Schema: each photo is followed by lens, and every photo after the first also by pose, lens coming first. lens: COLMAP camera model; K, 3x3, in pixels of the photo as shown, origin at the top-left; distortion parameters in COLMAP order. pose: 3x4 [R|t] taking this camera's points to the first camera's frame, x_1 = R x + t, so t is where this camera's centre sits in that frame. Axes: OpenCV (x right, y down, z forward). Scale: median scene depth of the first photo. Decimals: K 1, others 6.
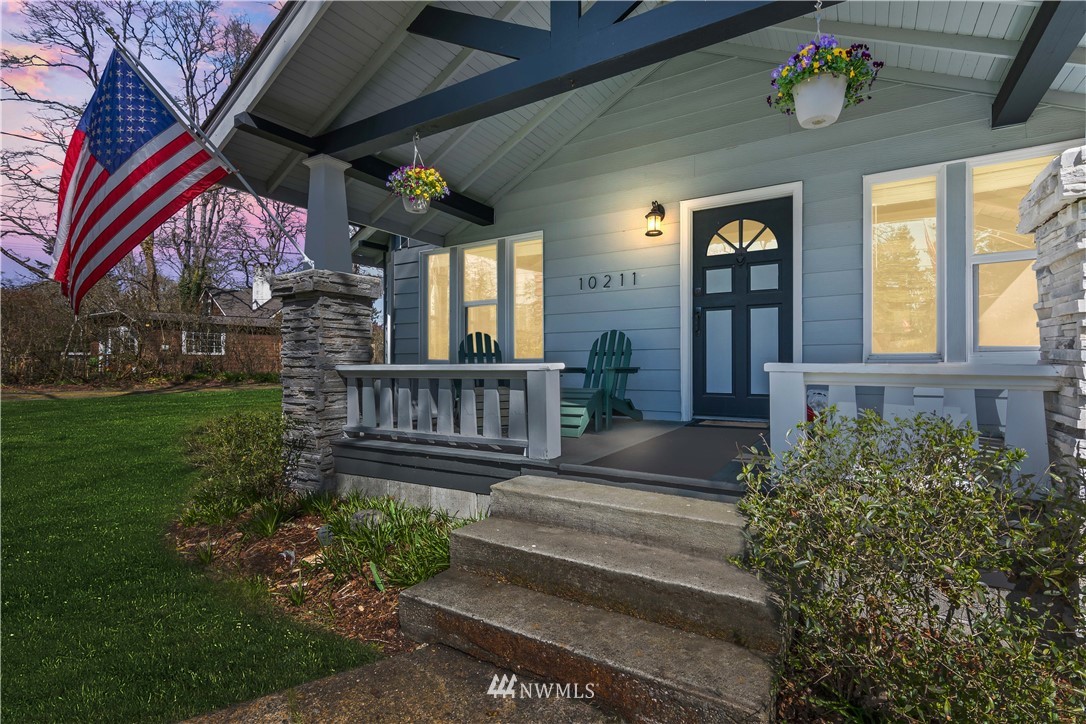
lens RADIAL K [[524.4, 0, 540.8], [0, 524.4, 362.3], [0, 0, 1]] dist [0.000694, 0.000892]
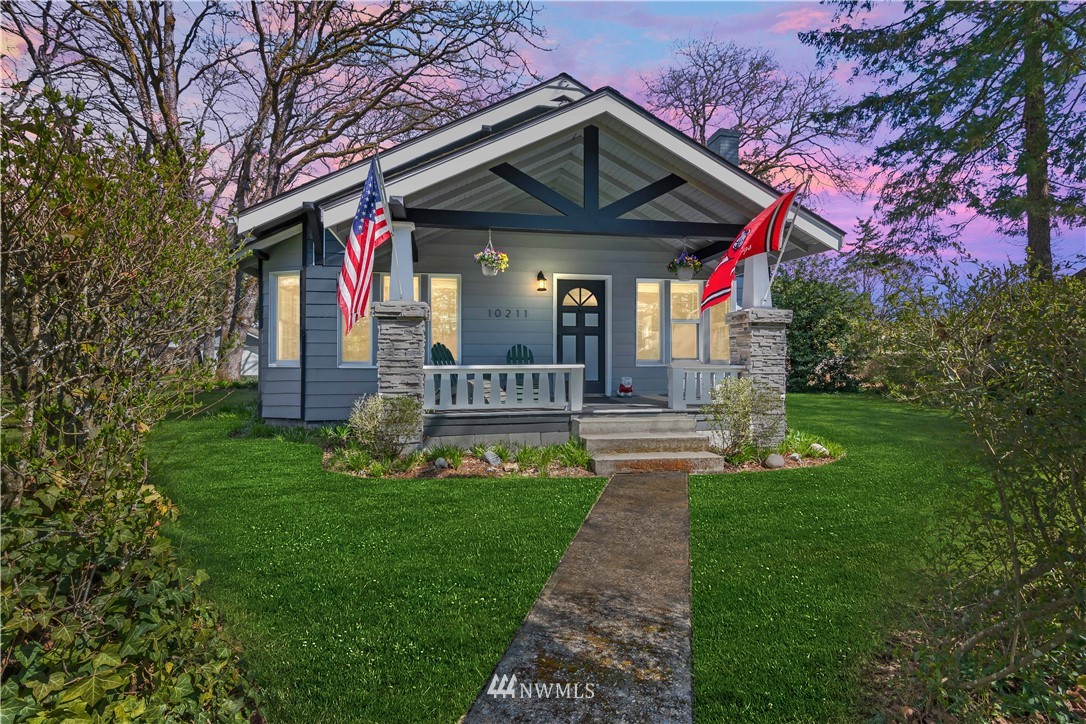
lens RADIAL K [[524.4, 0, 540.8], [0, 524.4, 362.3], [0, 0, 1]] dist [0.000694, 0.000892]
pose [[0.744880, 0.003954, 0.667186, -0.959088], [-0.004427, 0.999990, -0.000983, -0.003338], [-0.667183, -0.002222, 0.744890, -0.296534]]
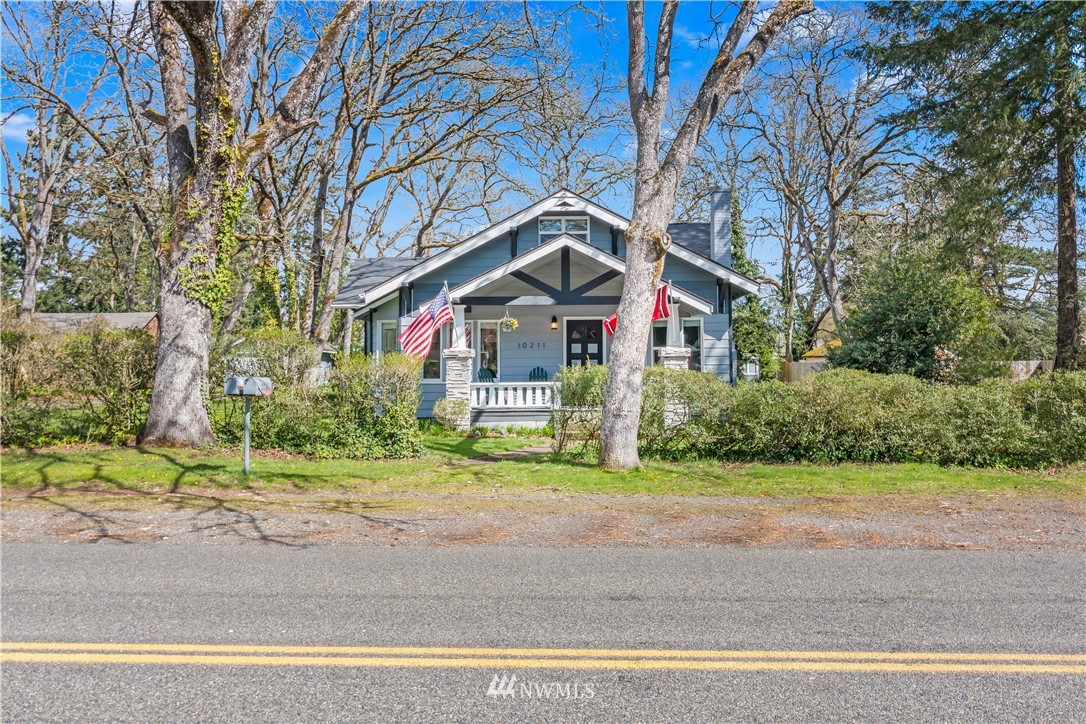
lens RADIAL K [[931.2, 0, 543.0], [0, 931.2, 362.0], [0, 0, 1]] dist [0.000729, -0.000053]
pose [[0.856244, 0.002130, 0.516568, -2.165723], [-0.001582, 0.999998, -0.001501, -0.081728], [-0.516570, 0.000468, 0.856245, -2.832309]]
